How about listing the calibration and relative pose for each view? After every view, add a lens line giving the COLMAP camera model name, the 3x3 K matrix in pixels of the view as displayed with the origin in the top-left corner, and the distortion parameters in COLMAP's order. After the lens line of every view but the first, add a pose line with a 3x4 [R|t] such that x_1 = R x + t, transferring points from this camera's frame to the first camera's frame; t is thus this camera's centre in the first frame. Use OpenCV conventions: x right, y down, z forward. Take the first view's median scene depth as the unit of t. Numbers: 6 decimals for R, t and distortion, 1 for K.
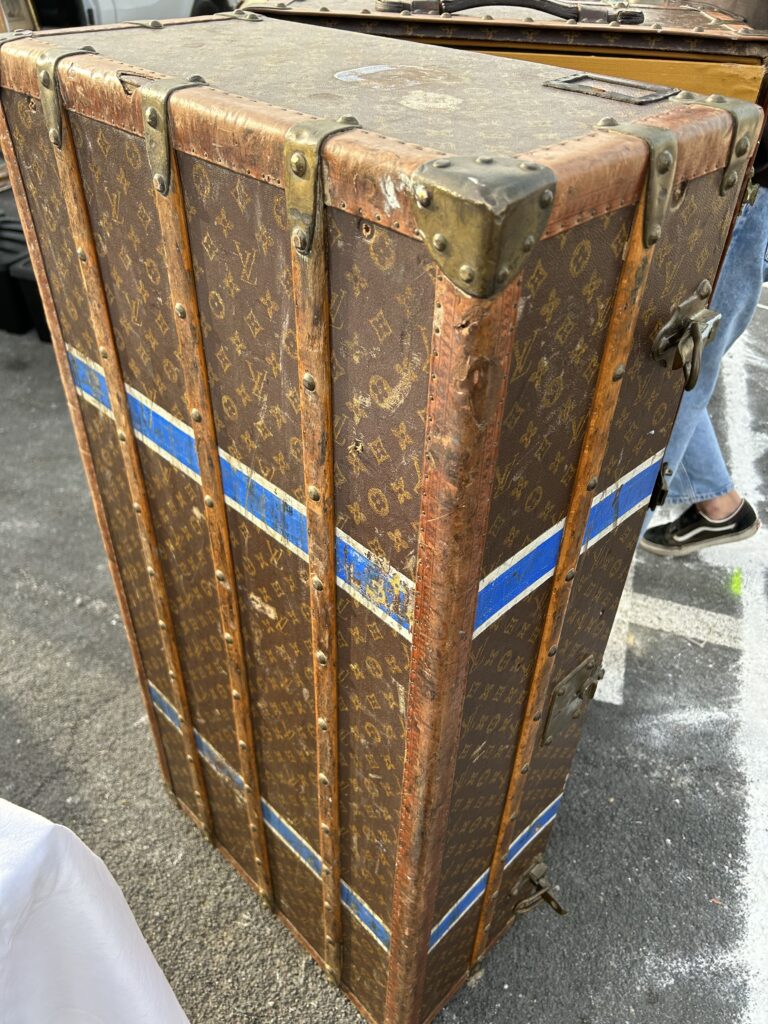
lens RADIAL K [[778.9, 0, 382.5], [0, 778.9, 510.0], [0, 0, 1]] dist [0.007779, -0.008590]
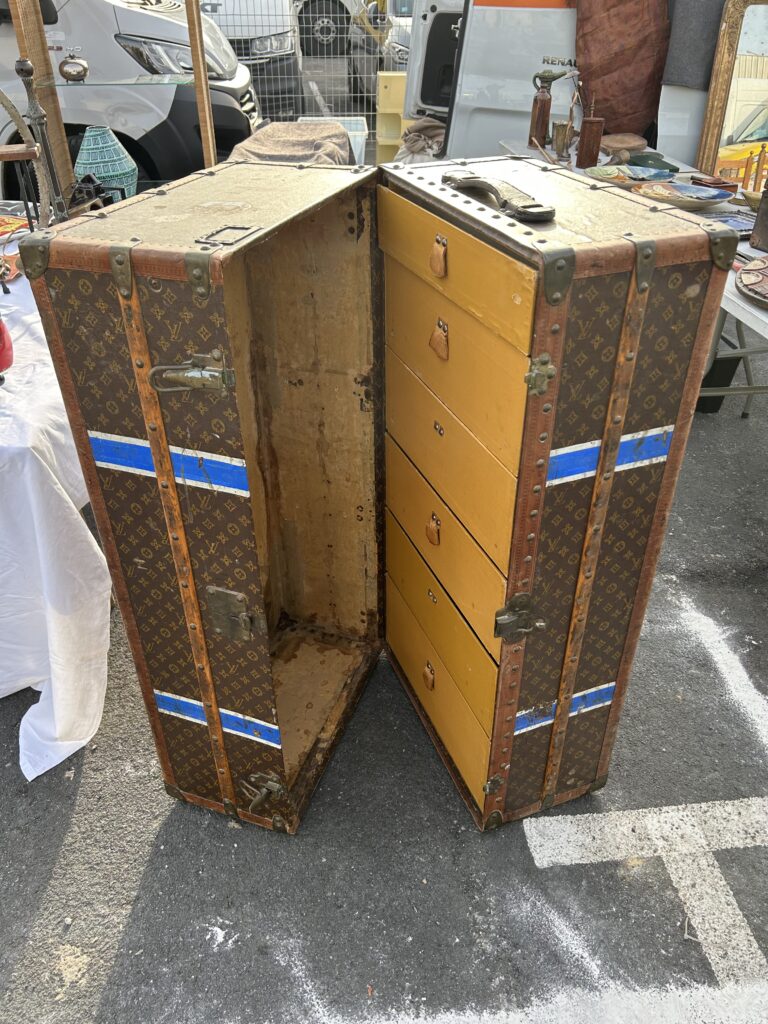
lens RADIAL K [[778.9, 0, 383.1], [0, 778.9, 513.6], [0, 0, 1]] dist [0.007779, -0.008590]
pose [[0.425180, 0.485880, -0.763638, 0.825181], [-0.544856, 0.811101, 0.212713, -0.228909], [0.722741, 0.325631, 0.609599, 0.140574]]
